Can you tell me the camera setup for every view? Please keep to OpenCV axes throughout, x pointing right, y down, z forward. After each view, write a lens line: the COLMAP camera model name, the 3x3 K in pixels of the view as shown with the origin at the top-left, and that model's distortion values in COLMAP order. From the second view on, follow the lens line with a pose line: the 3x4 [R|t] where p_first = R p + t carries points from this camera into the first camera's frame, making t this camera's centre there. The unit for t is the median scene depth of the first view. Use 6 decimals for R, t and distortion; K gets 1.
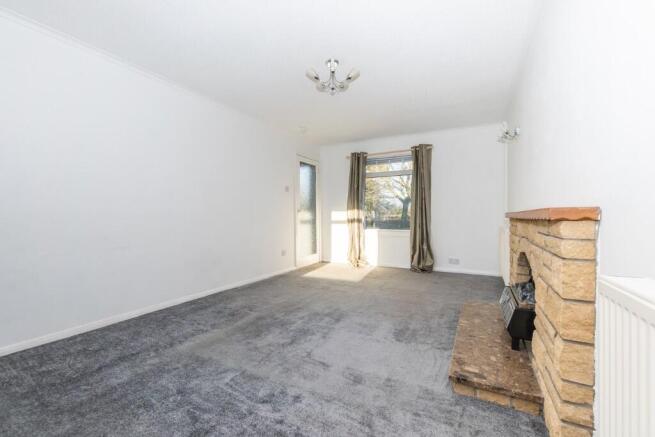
lens RADIAL K [[292.0, 0, 327.5], [0, 292.0, 218.5], [0, 0, 1]] dist [0.000250, -0.000022]
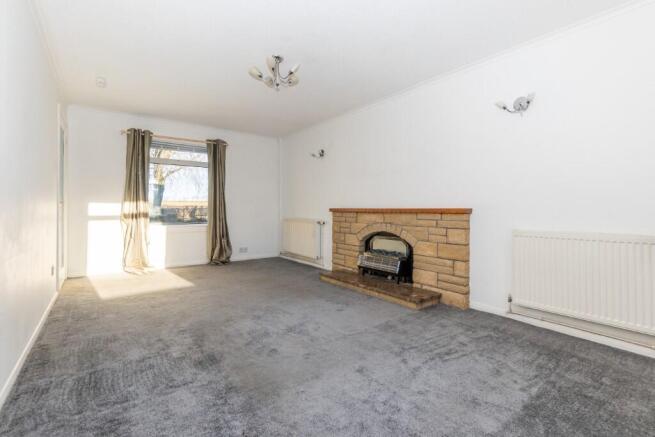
lens RADIAL K [[292.4, 0, 328.0], [0, 292.4, 209.6], [0, 0, 1]] dist [0.000066, -0.000004]
pose [[0.434467, 0.001071, 0.900687, -0.413145], [0.003159, 0.999991, -0.002713, -0.004962], [-0.900682, 0.004024, 0.434460, 0.205874]]
